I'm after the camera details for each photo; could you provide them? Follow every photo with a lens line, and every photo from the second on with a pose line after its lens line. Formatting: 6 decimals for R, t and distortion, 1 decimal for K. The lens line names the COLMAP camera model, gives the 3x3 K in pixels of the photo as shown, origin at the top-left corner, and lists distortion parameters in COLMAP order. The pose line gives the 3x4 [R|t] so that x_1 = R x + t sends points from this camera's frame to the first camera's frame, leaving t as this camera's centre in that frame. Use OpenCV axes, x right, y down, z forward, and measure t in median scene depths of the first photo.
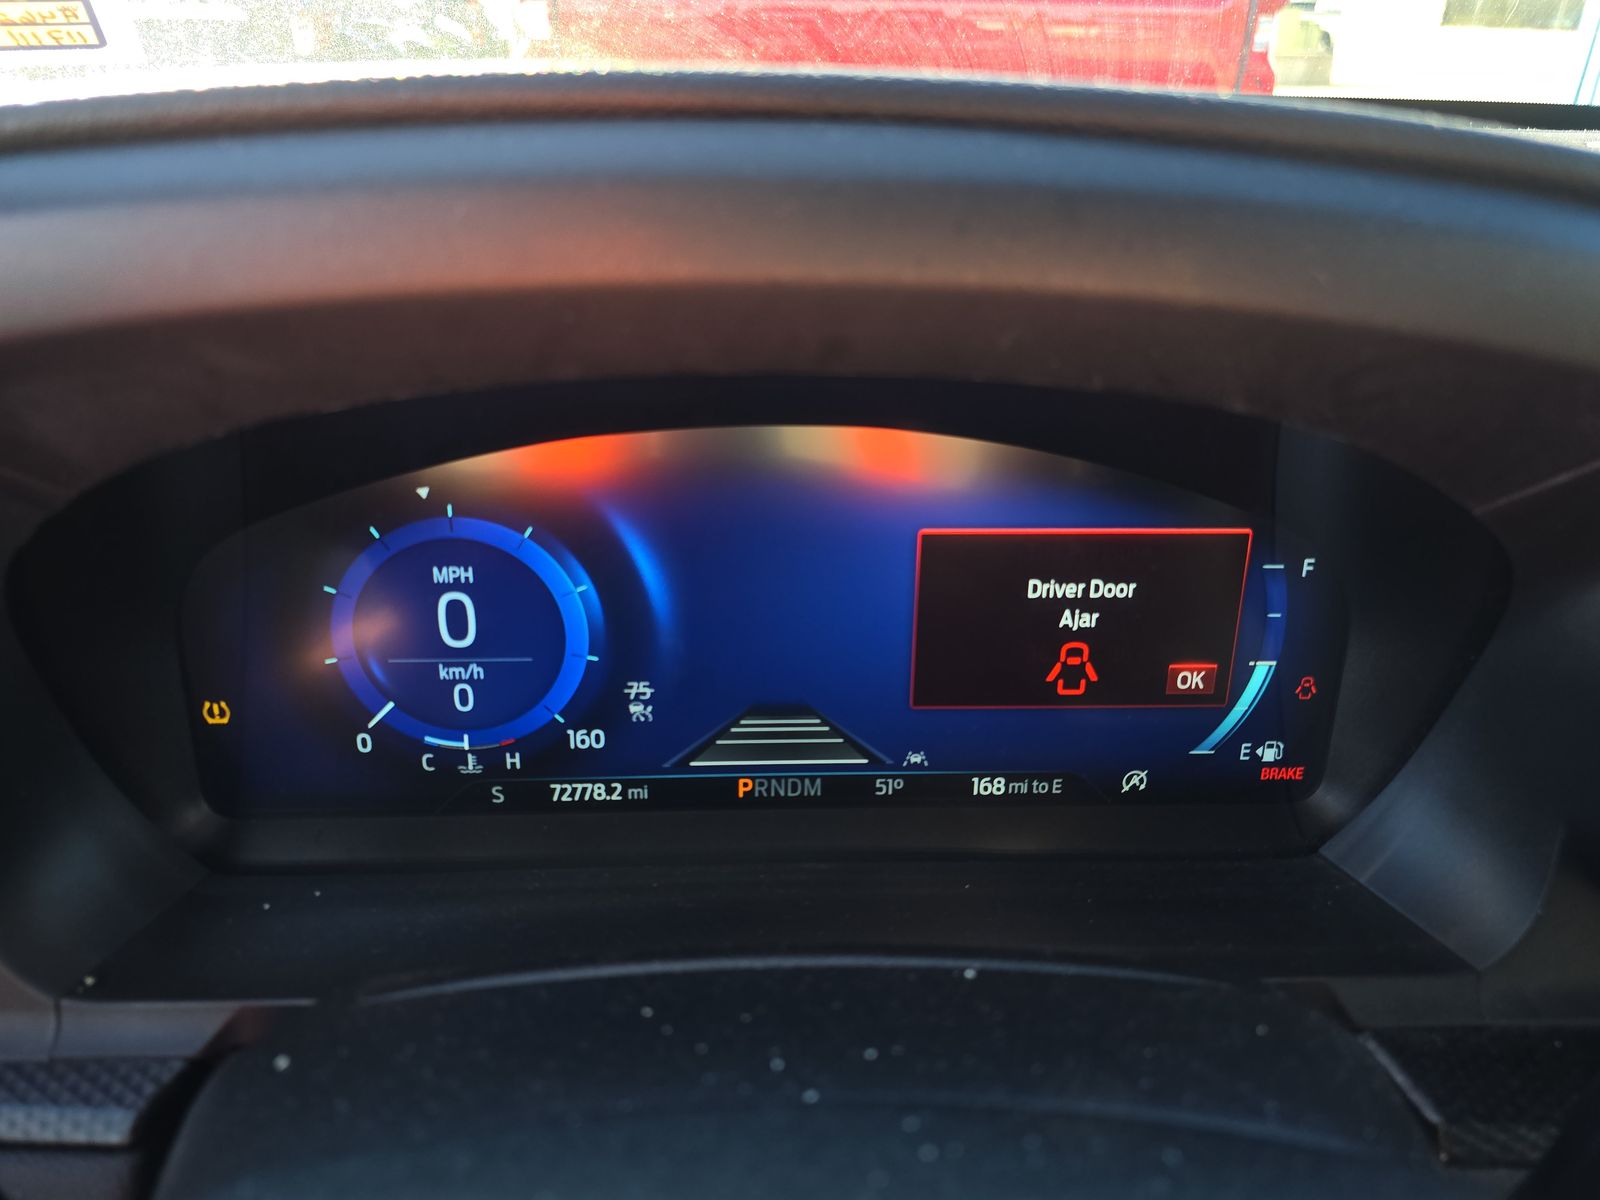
lens RADIAL K [[1089.4, 0, 794.4], [0, 1089.4, 590.2], [0, 0, 1]] dist [0.044768, -0.043576]
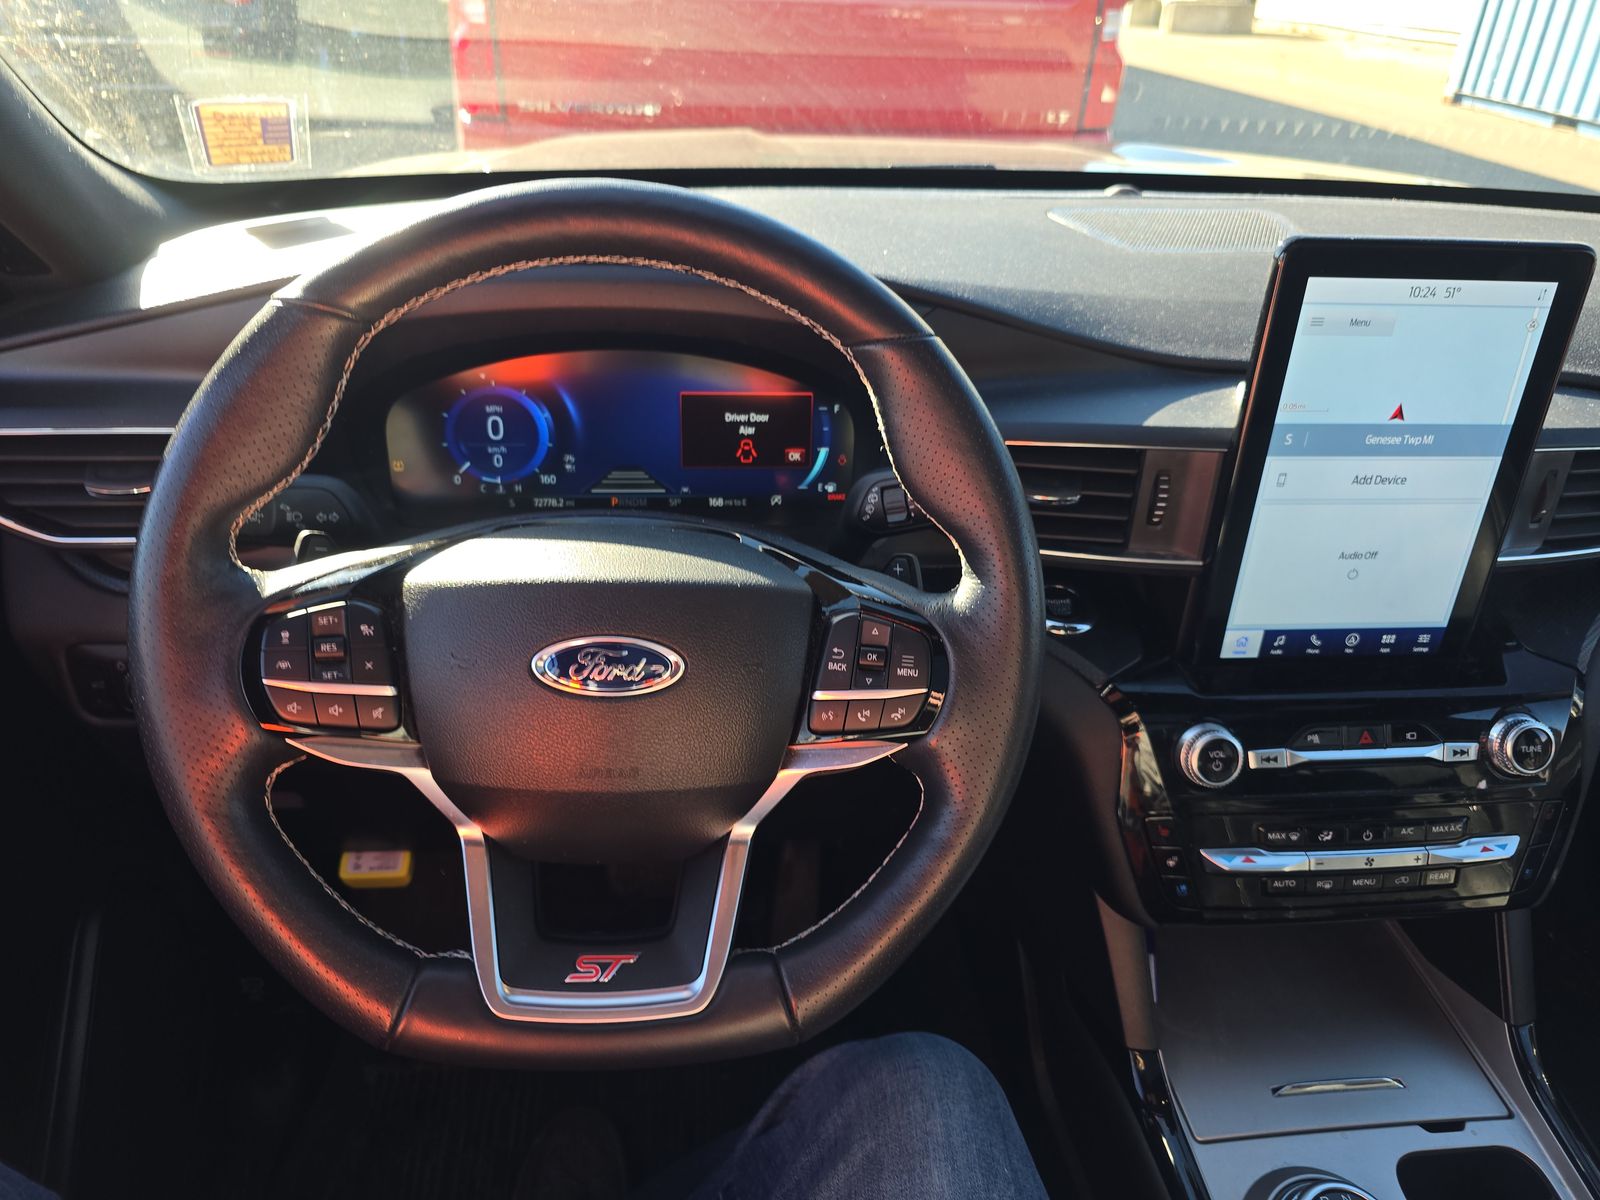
lens RADIAL K [[1073.3, 0, 801.6], [0, 1073.3, 605.6], [0, 0, 1]] dist [0.046217, -0.061016]
pose [[0.997545, -0.014309, 0.068556, 0.210540], [0.010136, 0.998096, 0.060839, 0.278973], [-0.069296, -0.059995, 0.995790, -1.482804]]
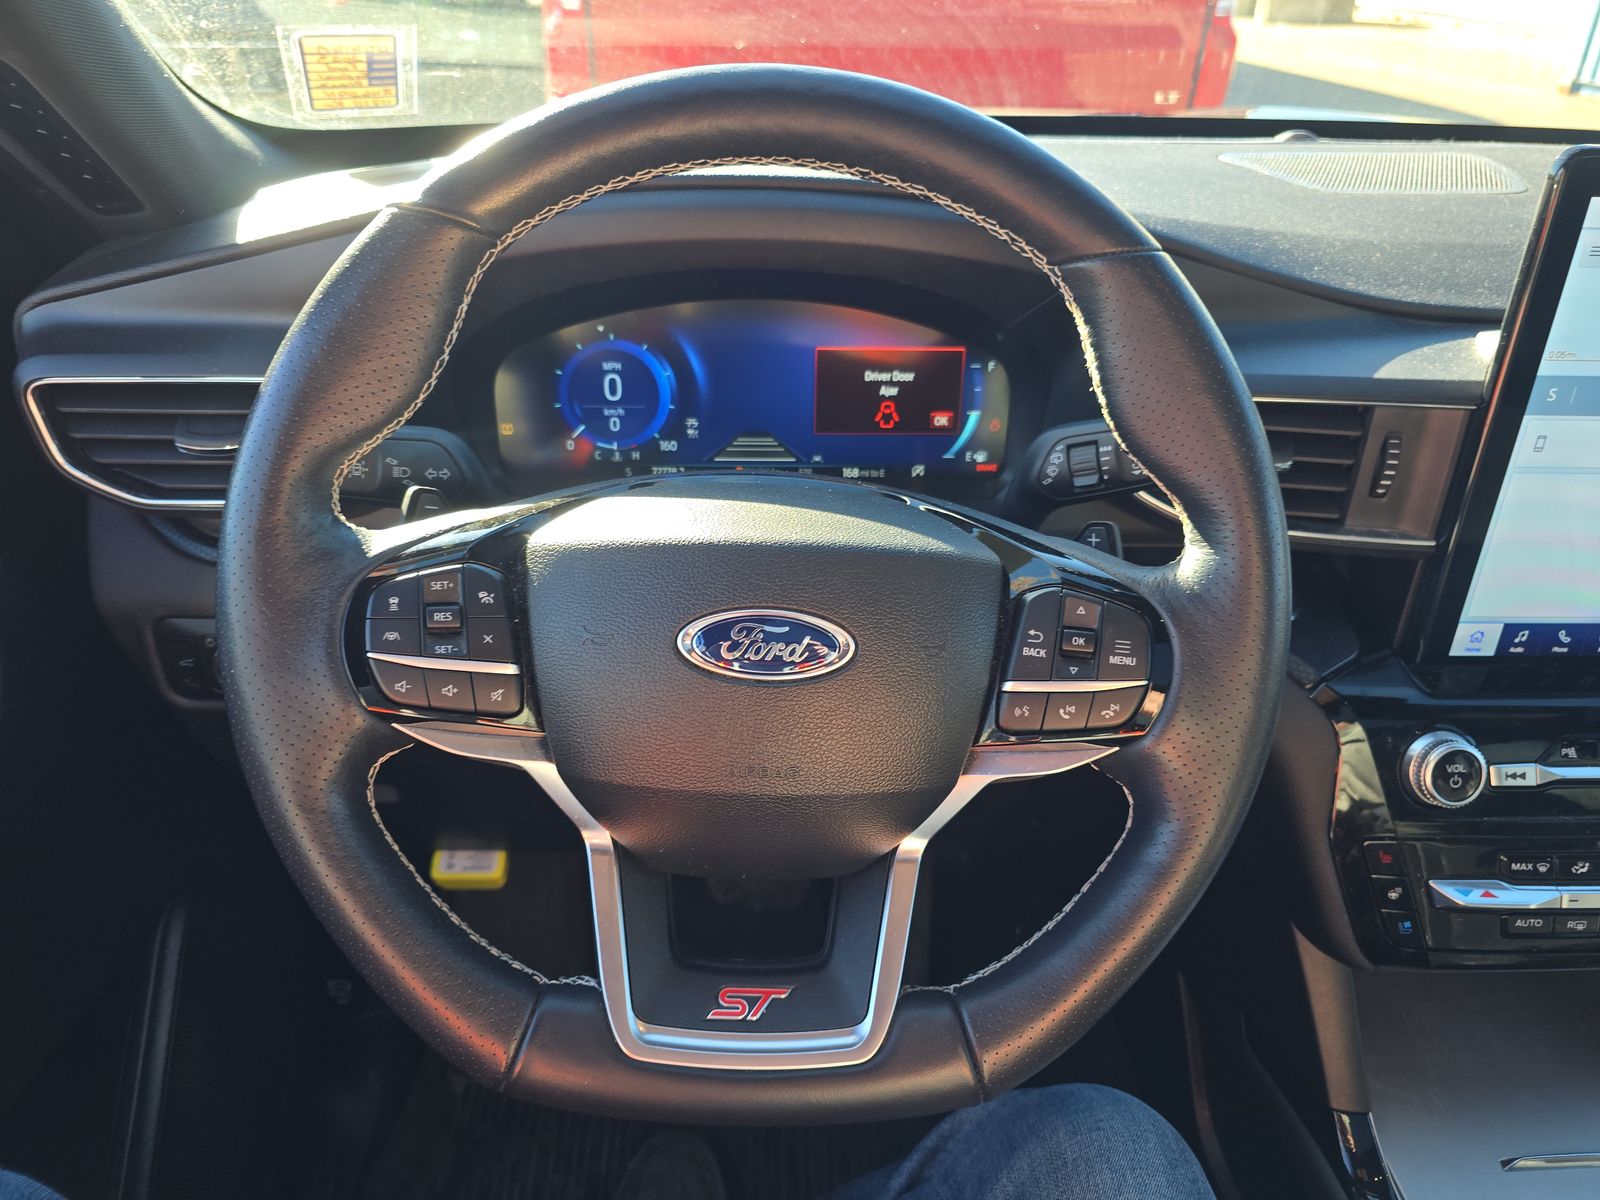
lens RADIAL K [[1086.3, 0, 803.4], [0, 1086.3, 601.2], [0, 0, 1]] dist [0.045535, -0.070237]
pose [[0.999999, 0.000491, 0.000996, 0.083686], [-0.000545, 0.998499, 0.054758, 0.332215], [-0.000967, -0.054759, 0.998499, -1.237682]]
